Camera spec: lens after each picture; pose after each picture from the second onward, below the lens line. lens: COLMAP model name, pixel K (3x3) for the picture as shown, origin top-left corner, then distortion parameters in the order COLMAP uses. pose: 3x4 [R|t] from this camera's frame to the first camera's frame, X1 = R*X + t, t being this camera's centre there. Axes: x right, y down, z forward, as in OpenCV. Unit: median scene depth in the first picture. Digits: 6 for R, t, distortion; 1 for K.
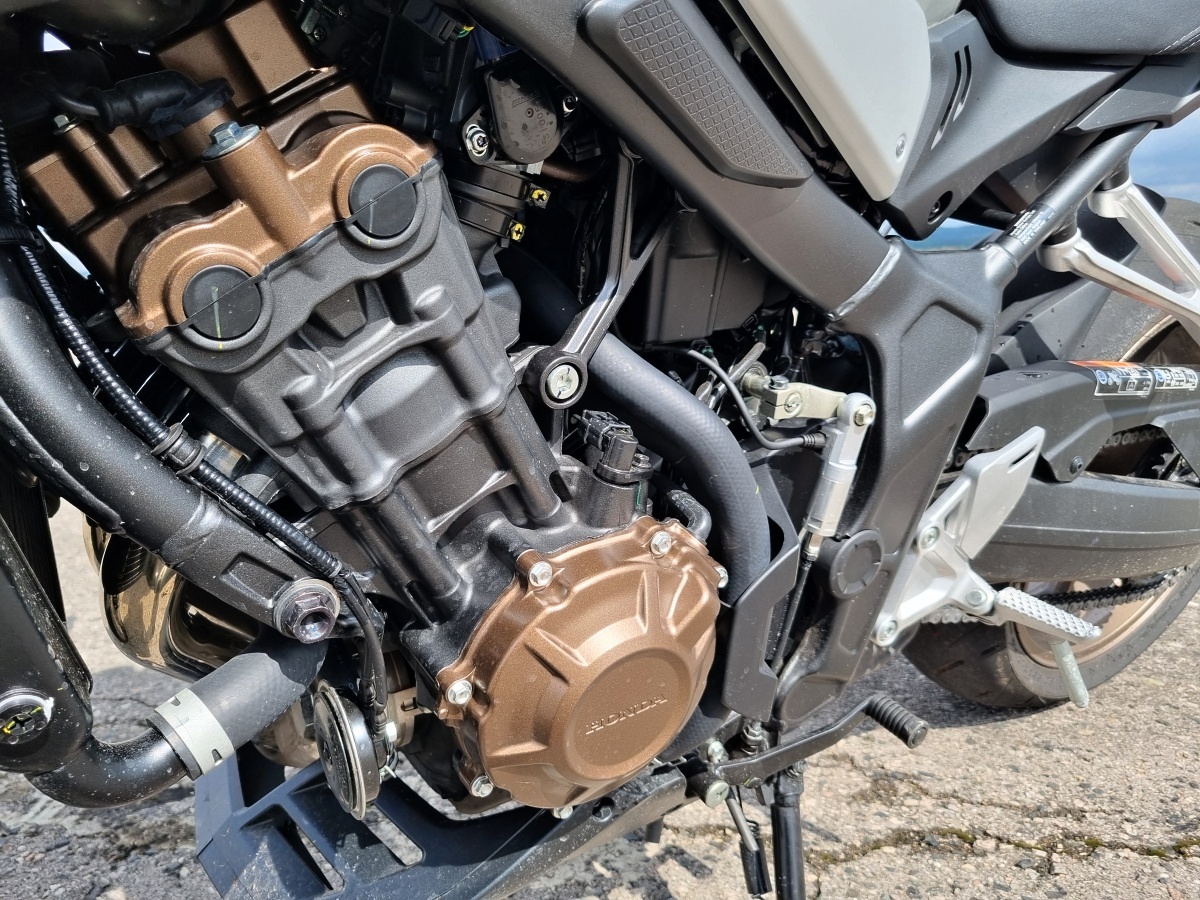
lens RADIAL K [[909.8, 0, 595.4], [0, 909.8, 443.6], [0, 0, 1]] dist [0.036481, -0.008863]
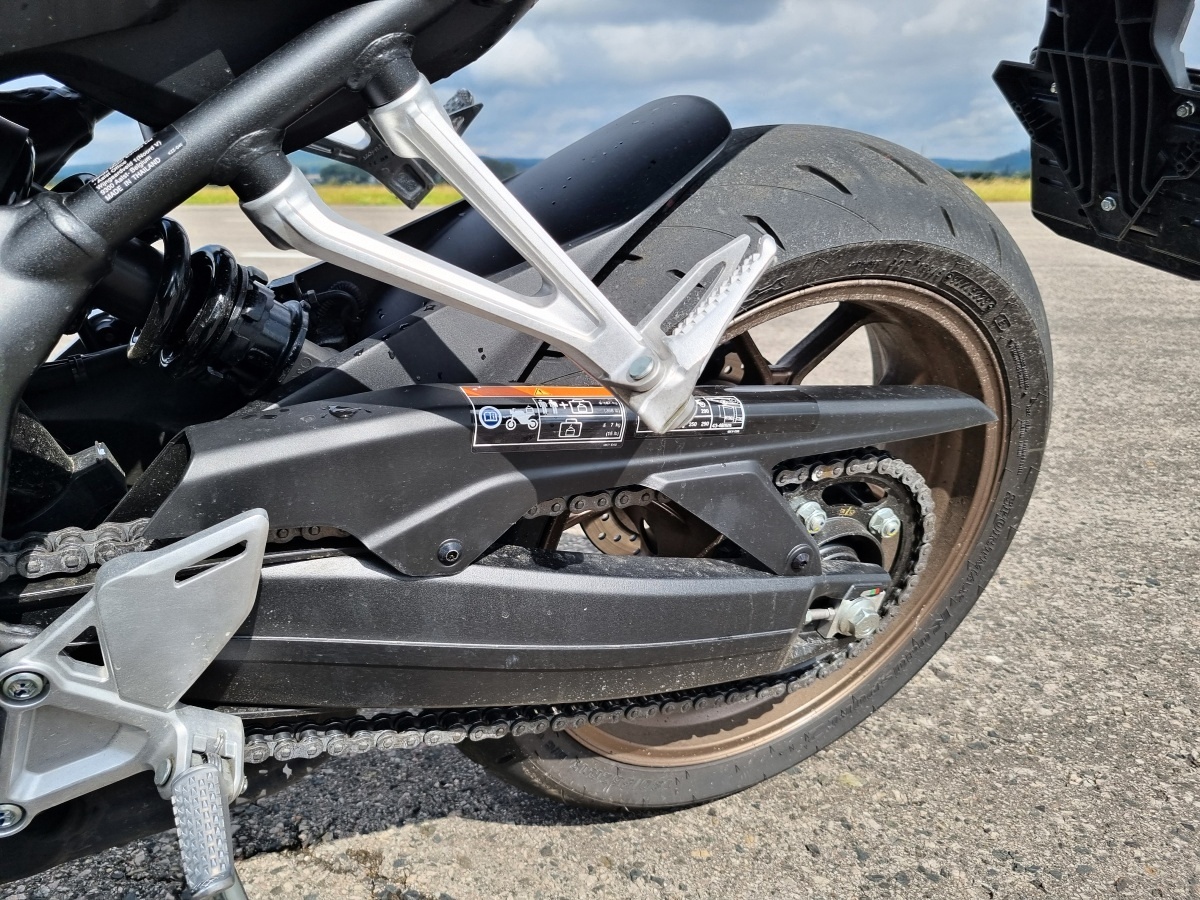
lens RADIAL K [[918.1, 0, 580.9], [0, 918.1, 454.3], [0, 0, 1]] dist [0.034028, -0.015292]
pose [[0.993373, 0.068004, -0.092655, 0.907385], [-0.057855, 0.992451, 0.108139, -0.160667], [0.099310, -0.102062, 0.989809, 0.523079]]
